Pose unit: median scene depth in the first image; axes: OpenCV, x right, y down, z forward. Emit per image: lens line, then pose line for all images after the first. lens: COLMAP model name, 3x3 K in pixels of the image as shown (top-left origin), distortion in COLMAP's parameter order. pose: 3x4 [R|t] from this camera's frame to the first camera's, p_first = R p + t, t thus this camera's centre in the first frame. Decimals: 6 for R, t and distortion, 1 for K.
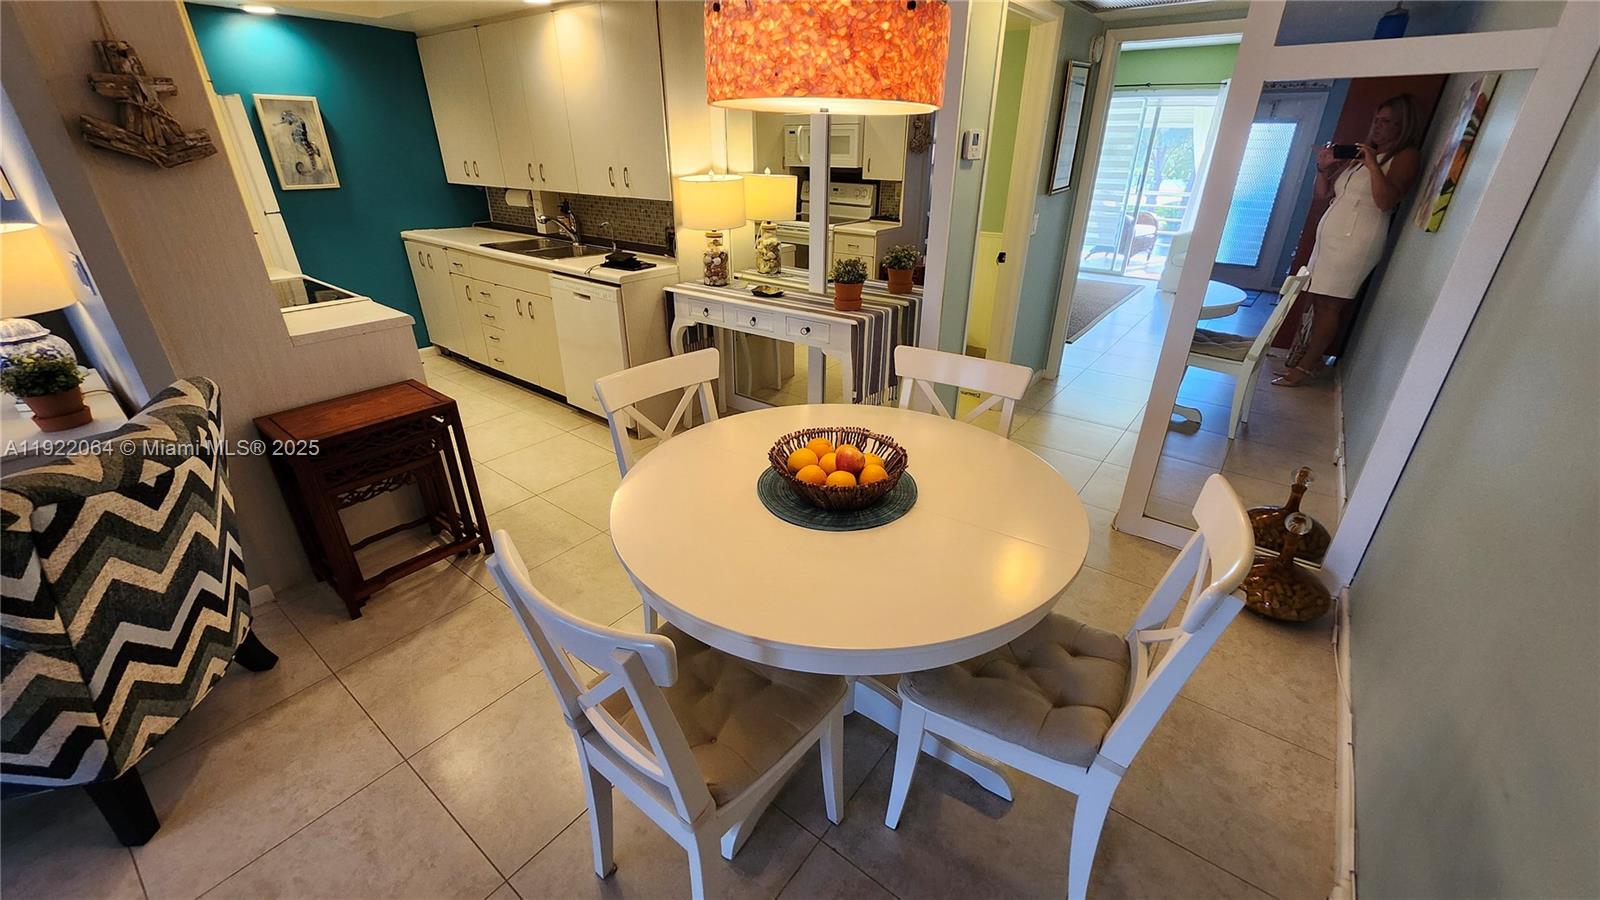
lens RADIAL K [[631.4, 0, 804.6], [0, 631.4, 445.1], [0, 0, 1]] dist [-0.001416, -0.000030]
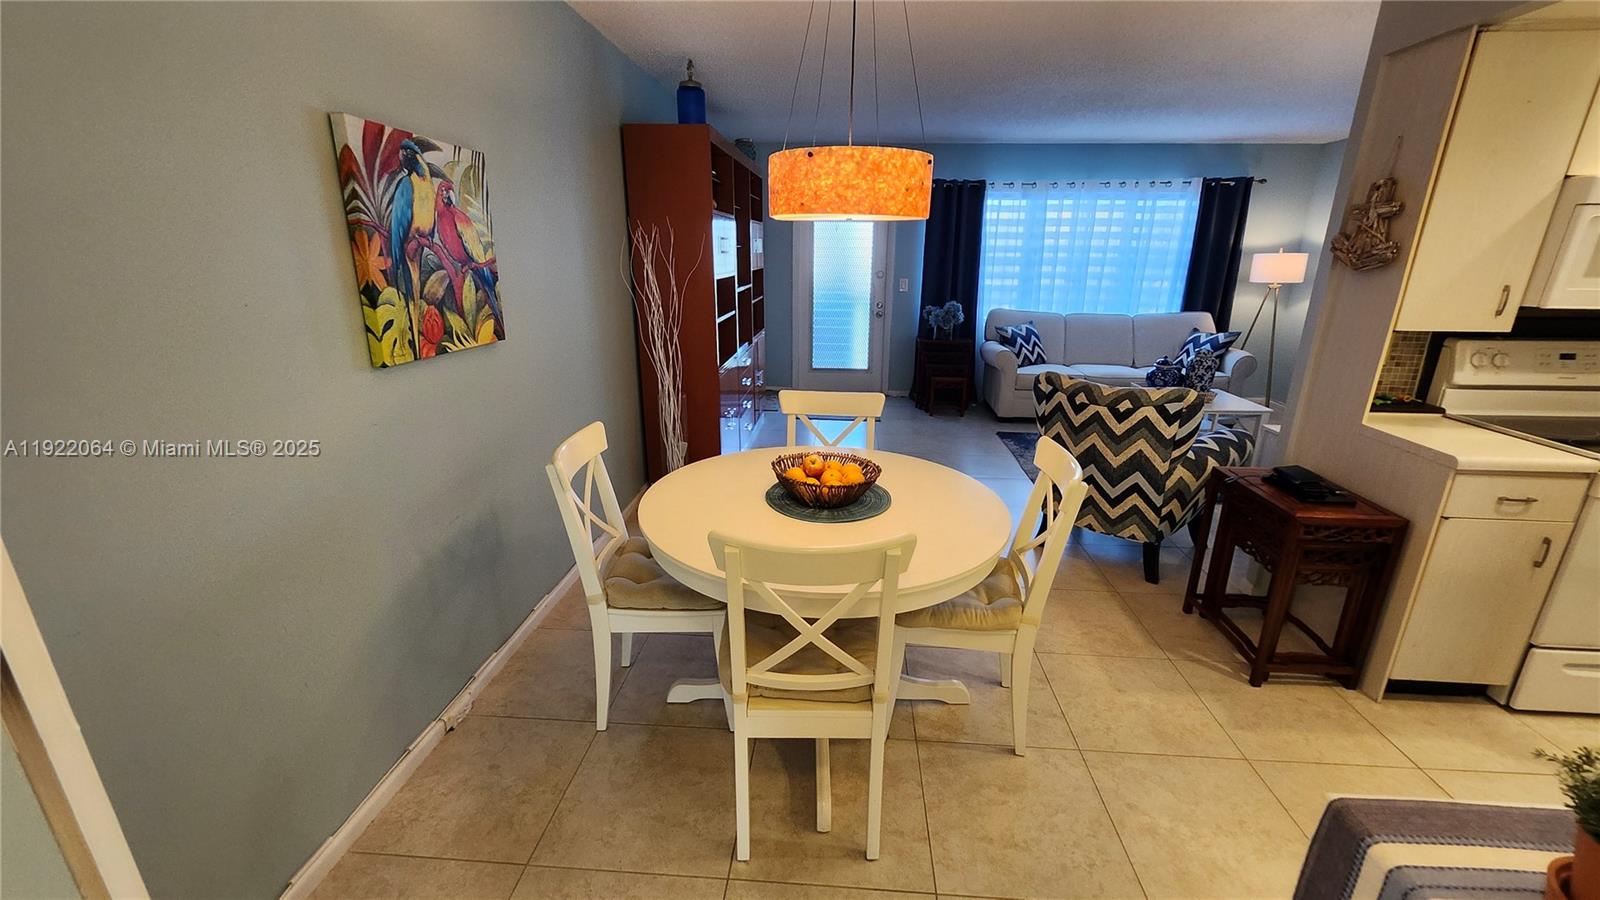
lens RADIAL K [[631.4, 0, 804.6], [0, 631.4, 445.1], [0, 0, 1]] dist [-0.001416, -0.000030]
pose [[-0.832547, 0.149686, -0.533348, 0.346779], [-0.252978, 0.753803, 0.606452, -0.355928], [0.492817, 0.639824, -0.589709, 0.765030]]
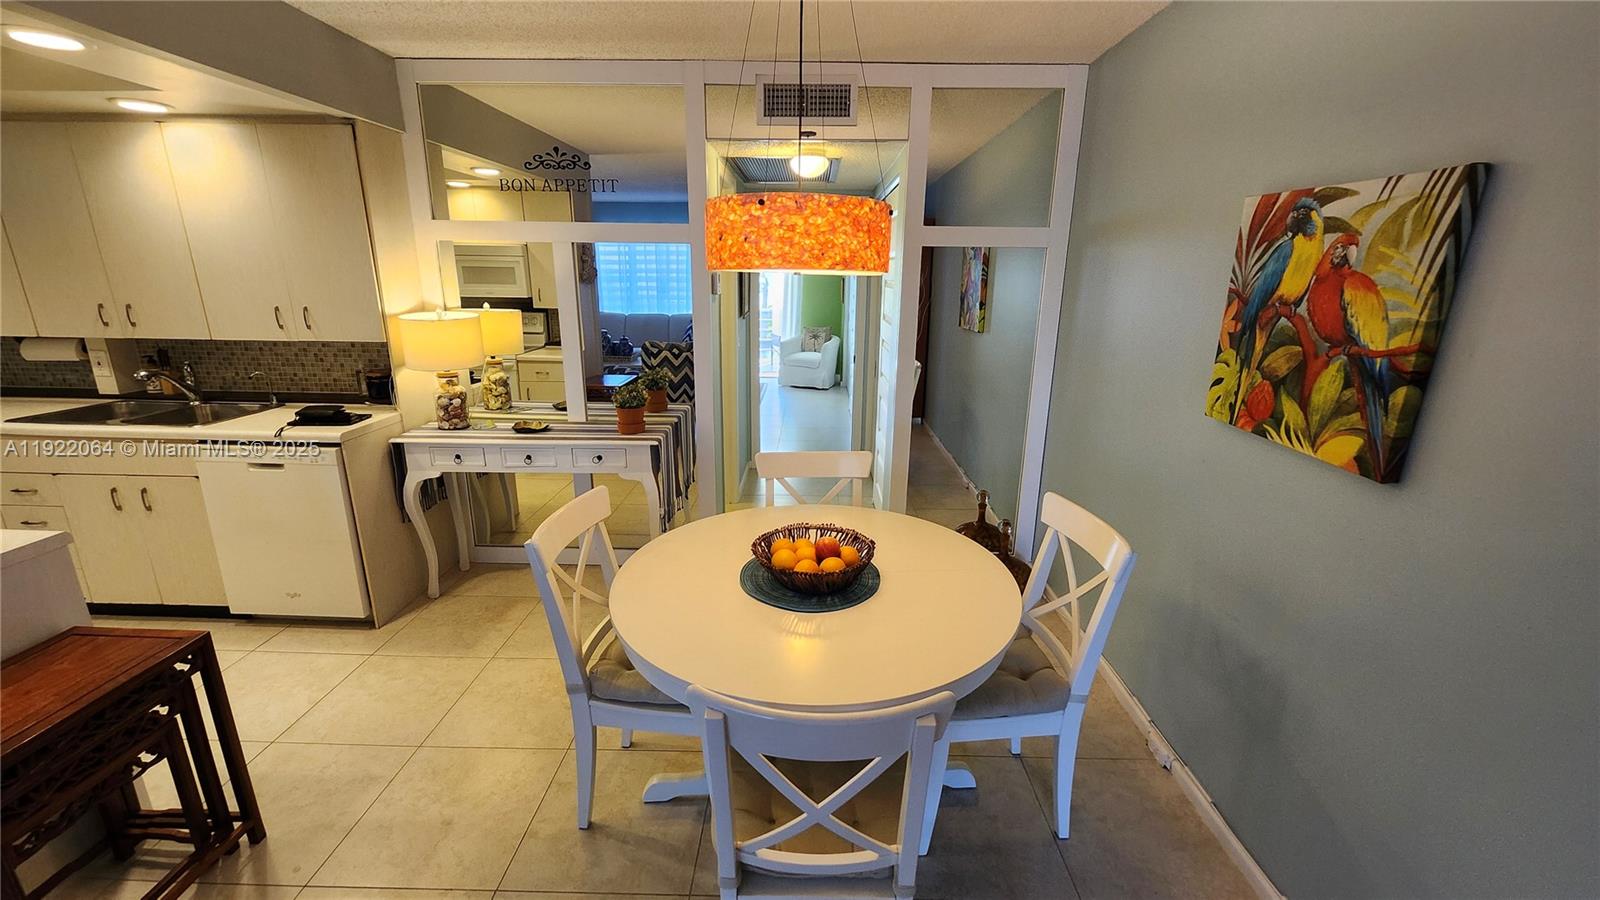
lens RADIAL K [[631.0, 0, 799.3], [0, 631.0, 447.6], [0, 0, 1]] dist [-0.000397, -0.000116]
pose [[0.804149, -0.155983, 0.573597, -0.270716], [0.247716, 0.965111, -0.084833, -0.031022], [-0.540353, 0.210308, 0.814733, 0.013995]]
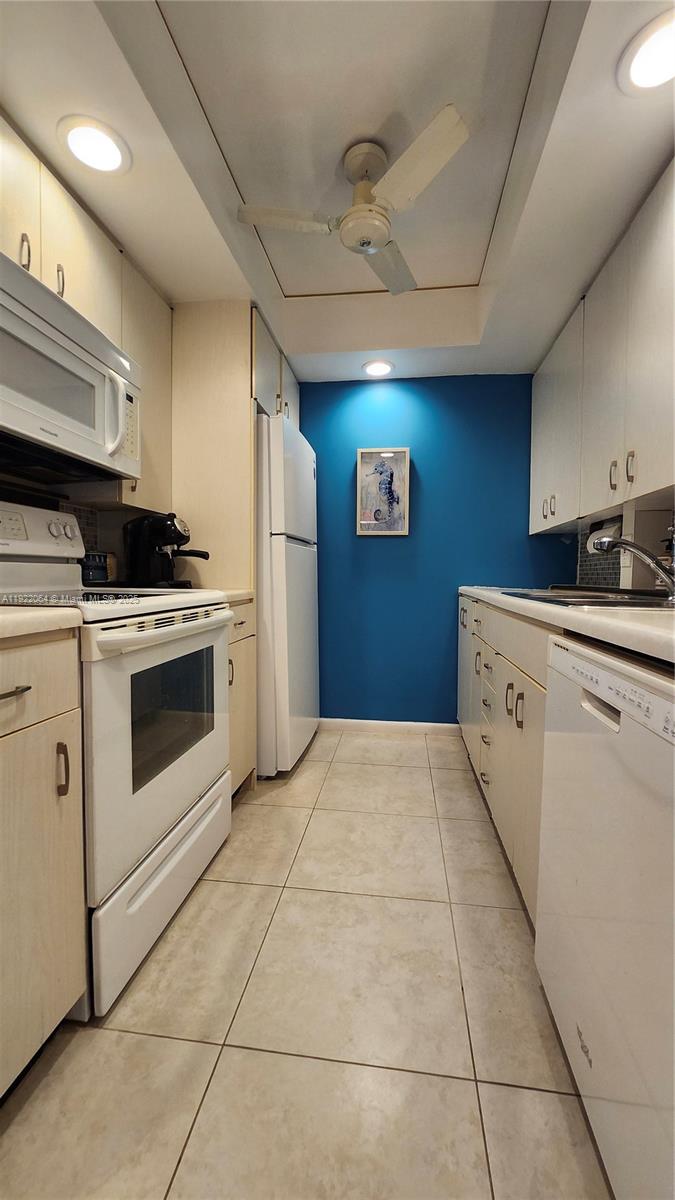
lens RADIAL K [[477.9, 0, 337.5], [0, 477.9, 600.0], [0, 0, 1]] dist [-0.000155, -0.000438]
pose [[0.498850, 0.038633, -0.865827, -0.218813], [-0.377913, 0.908728, -0.177189, -0.195119], [0.779956, 0.415598, 0.467918, 0.777339]]
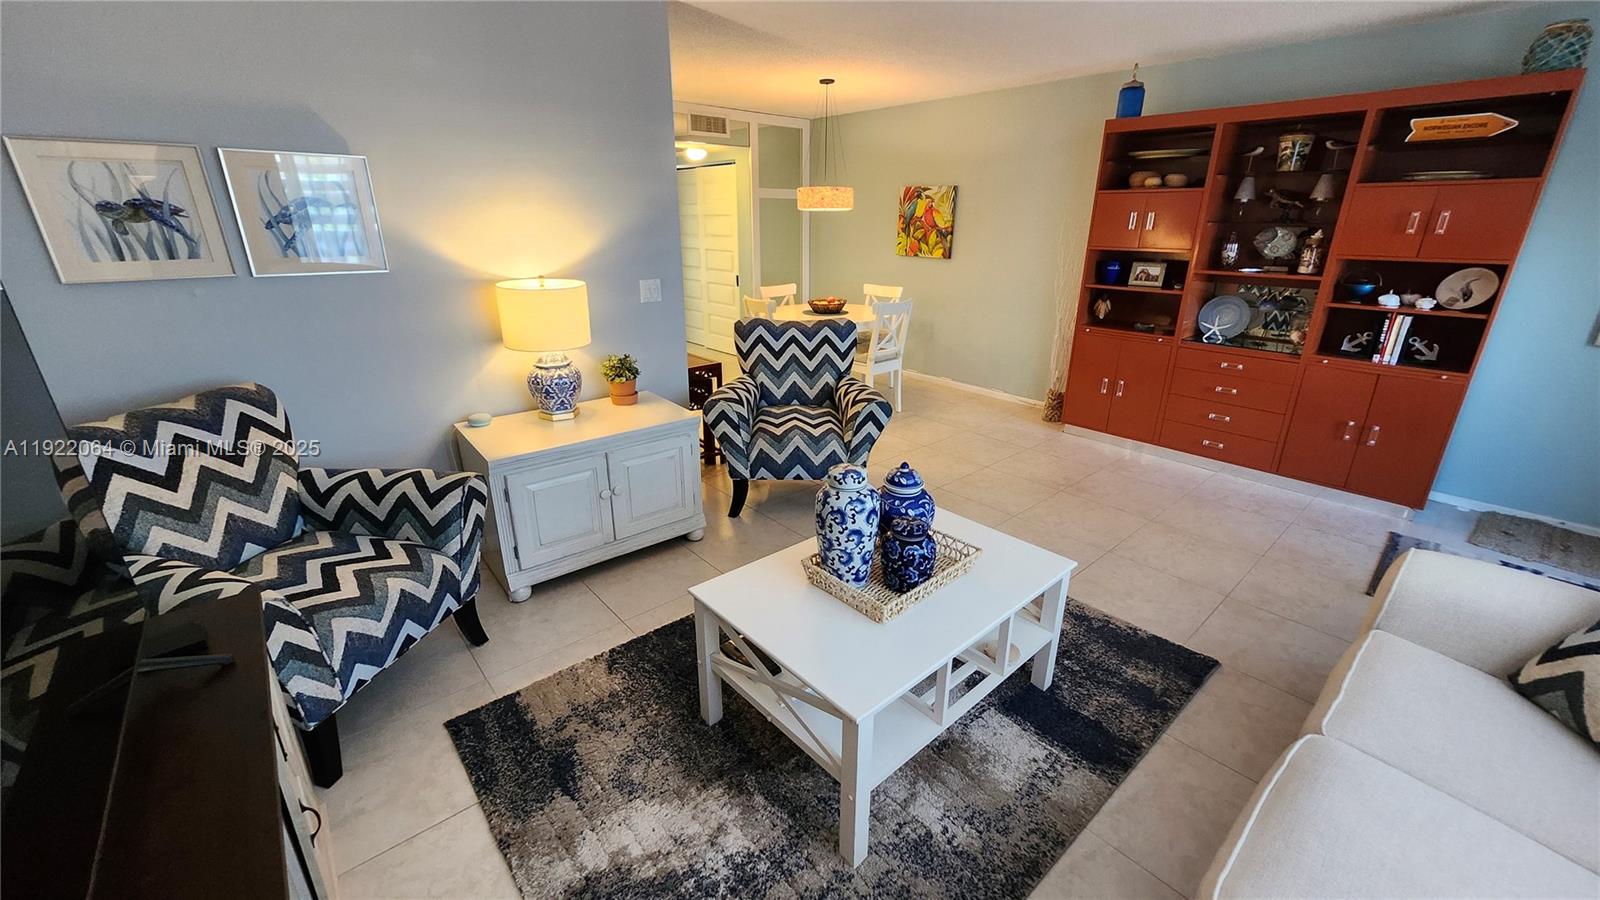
lens RADIAL K [[631.4, 0, 804.6], [0, 631.4, 445.1], [0, 0, 1]] dist [-0.001416, -0.000030]
pose [[0.191975, -0.338291, 0.921252, -1.571447], [0.416655, 0.878008, 0.235587, -0.074652], [-0.888563, 0.338618, 0.309506, 0.128869]]
